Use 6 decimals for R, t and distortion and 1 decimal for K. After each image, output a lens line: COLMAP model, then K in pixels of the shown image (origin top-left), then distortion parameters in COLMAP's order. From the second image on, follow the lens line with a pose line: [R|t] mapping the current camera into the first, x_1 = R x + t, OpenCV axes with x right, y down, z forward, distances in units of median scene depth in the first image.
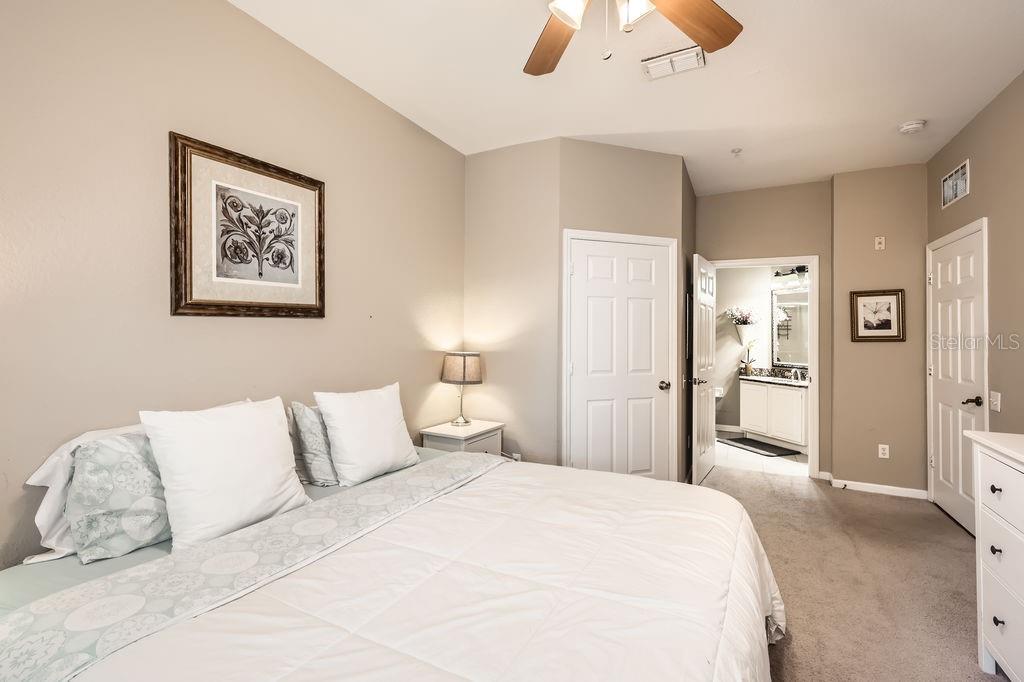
lens RADIAL K [[448.9, 0, 511.8], [0, 448.9, 334.7], [0, 0, 1]] dist [0.001863, -0.000063]
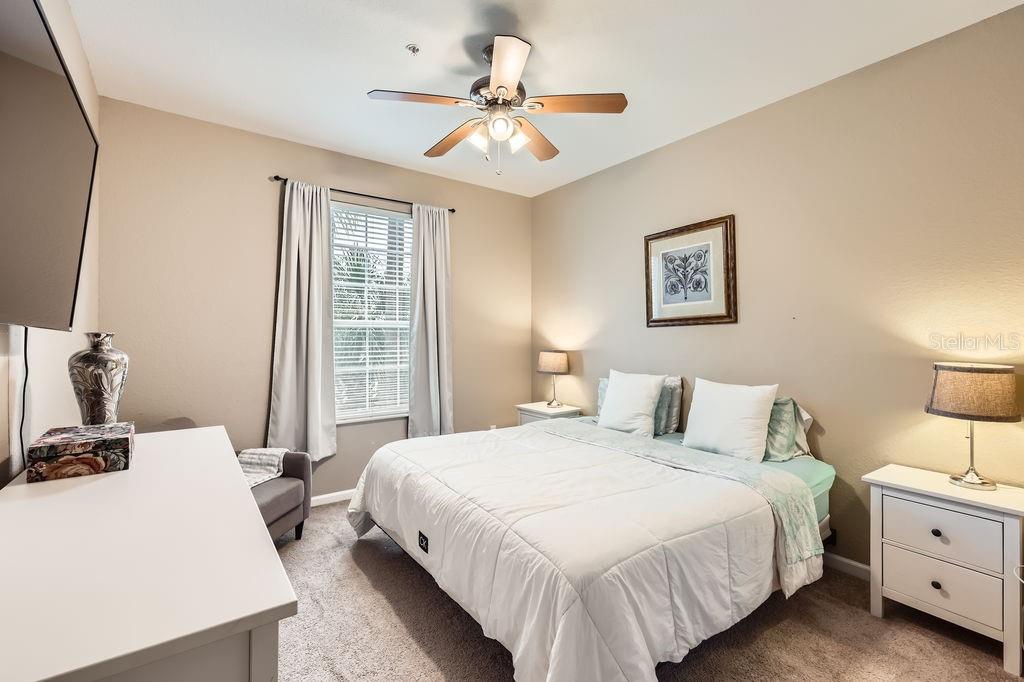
lens RADIAL K [[448.9, 0, 511.6], [0, 448.9, 338.4], [0, 0, 1]] dist [0.001863, -0.000063]
pose [[-0.437925, 0.000481, -0.899011, 1.093581], [-0.001864, 0.999997, 0.001443, 0.003887], [0.899009, 0.002308, -0.437923, 1.122150]]
